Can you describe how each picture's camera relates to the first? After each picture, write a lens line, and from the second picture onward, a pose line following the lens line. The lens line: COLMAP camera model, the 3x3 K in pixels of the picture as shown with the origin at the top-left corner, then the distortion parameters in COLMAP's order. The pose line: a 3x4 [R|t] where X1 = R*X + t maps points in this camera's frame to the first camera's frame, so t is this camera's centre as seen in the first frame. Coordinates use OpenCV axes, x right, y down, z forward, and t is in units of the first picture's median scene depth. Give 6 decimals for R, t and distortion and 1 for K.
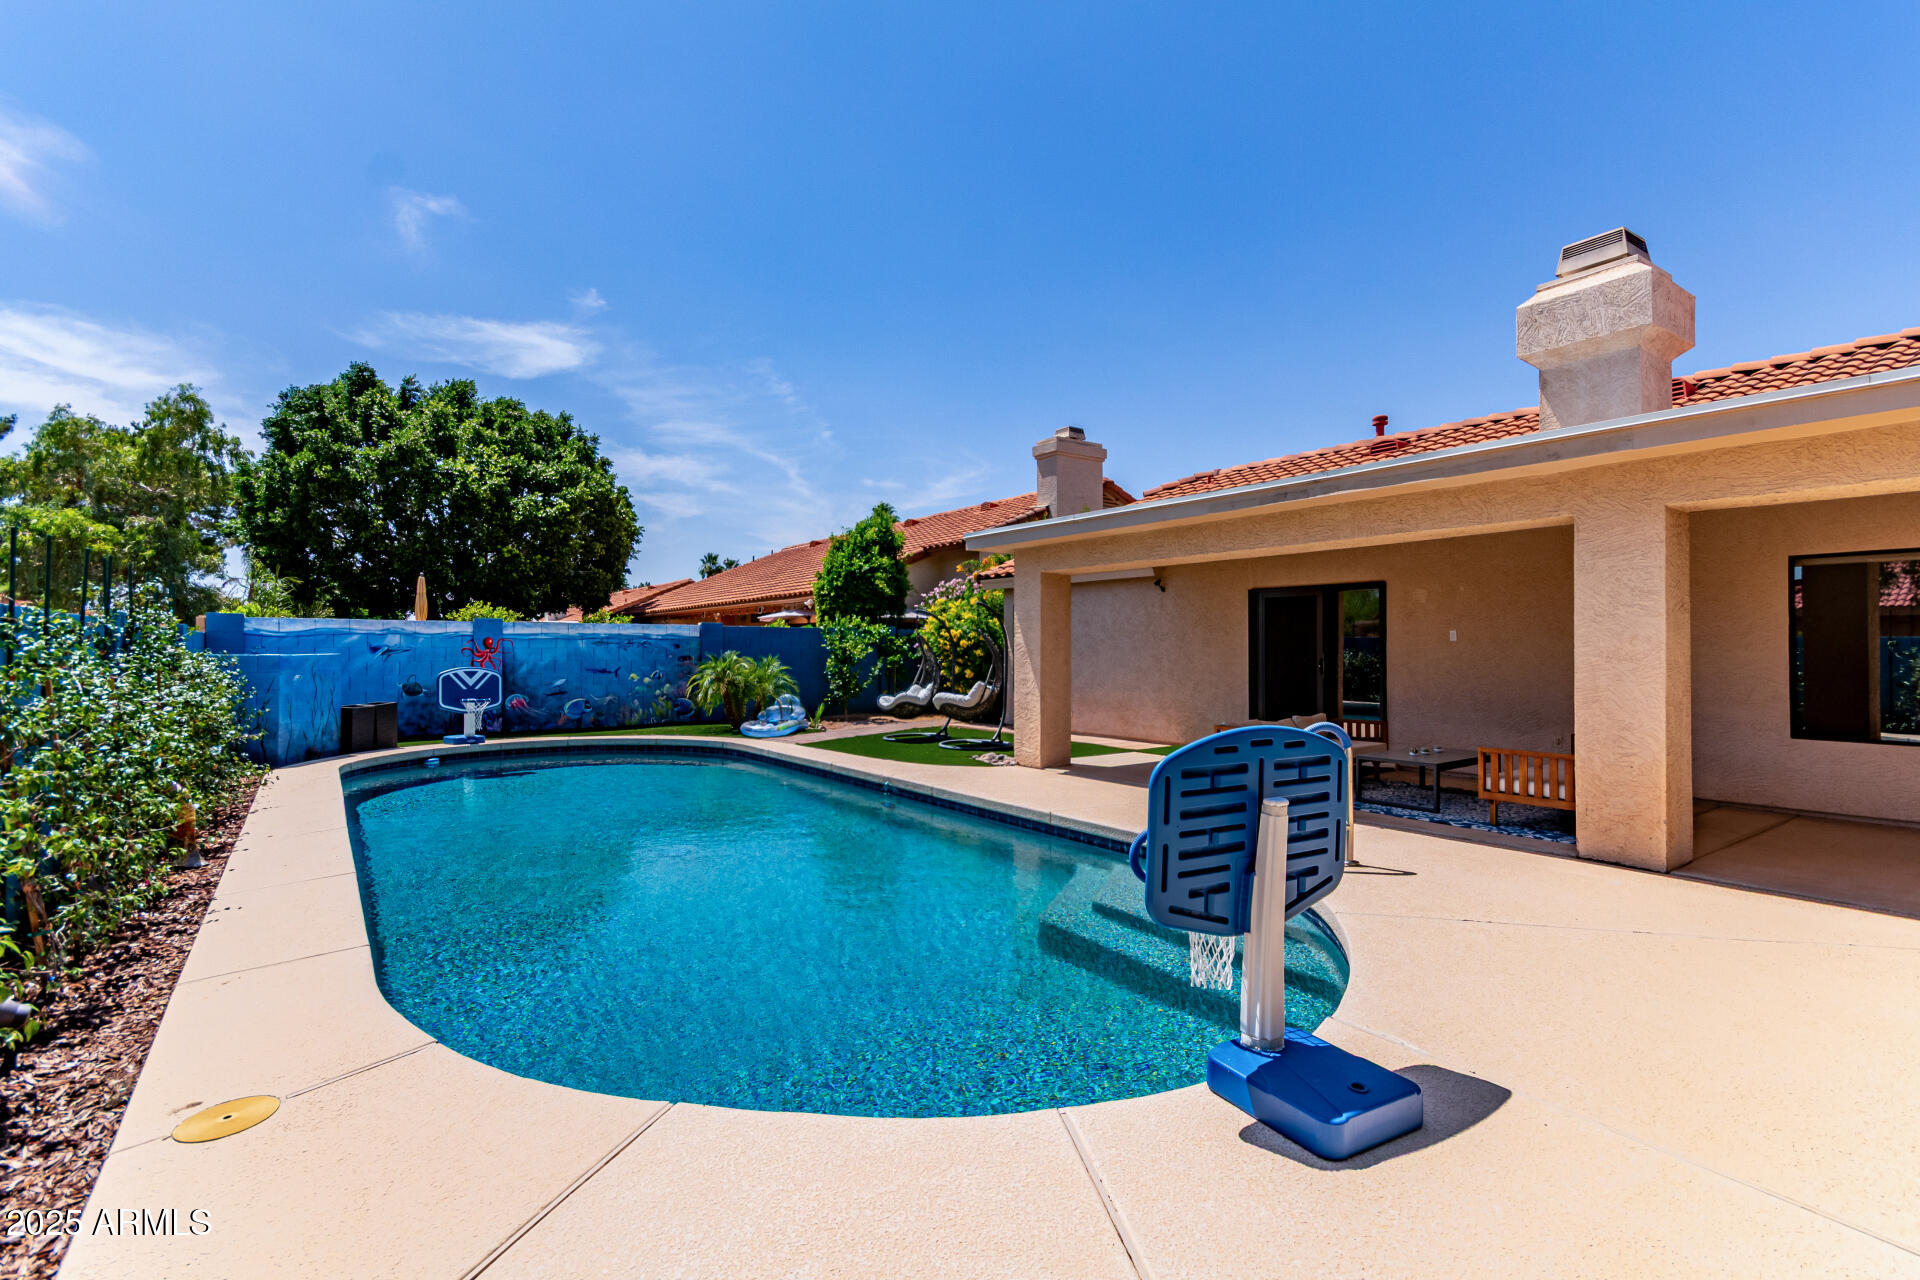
lens RADIAL K [[901.2, 0, 958.3], [0, 901.2, 648.8], [0, 0, 1]] dist [0.001634, 0.001121]
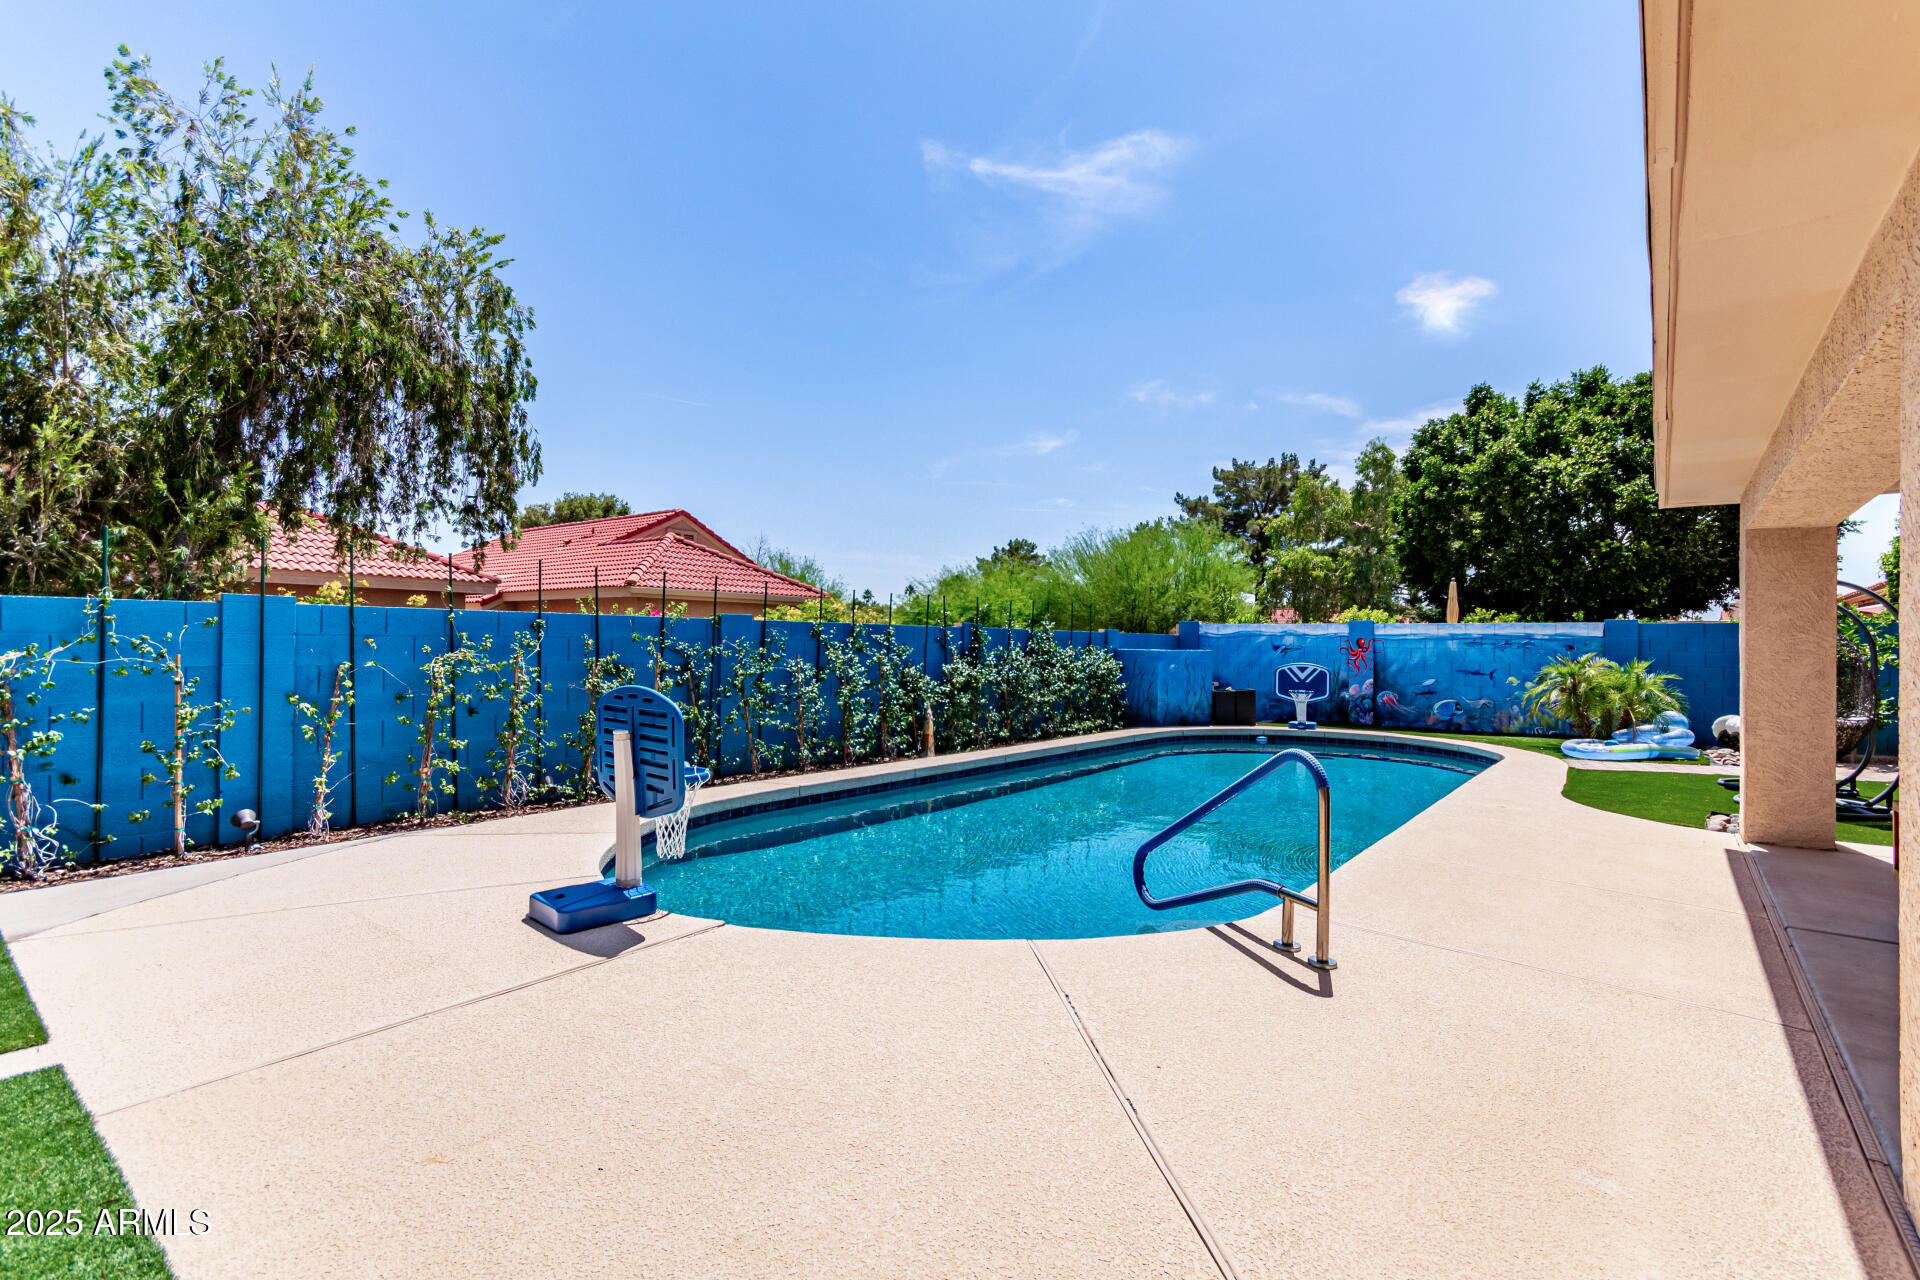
lens RADIAL K [[901.2, 0, 954.1], [0, 901.2, 636.4], [0, 0, 1]] dist [0.001634, 0.001121]
pose [[0.264804, -0.005615, -0.964286, 0.392462], [-0.011734, 0.999890, -0.009044, 0.001186], [0.964231, 0.013710, 0.264709, 0.217929]]
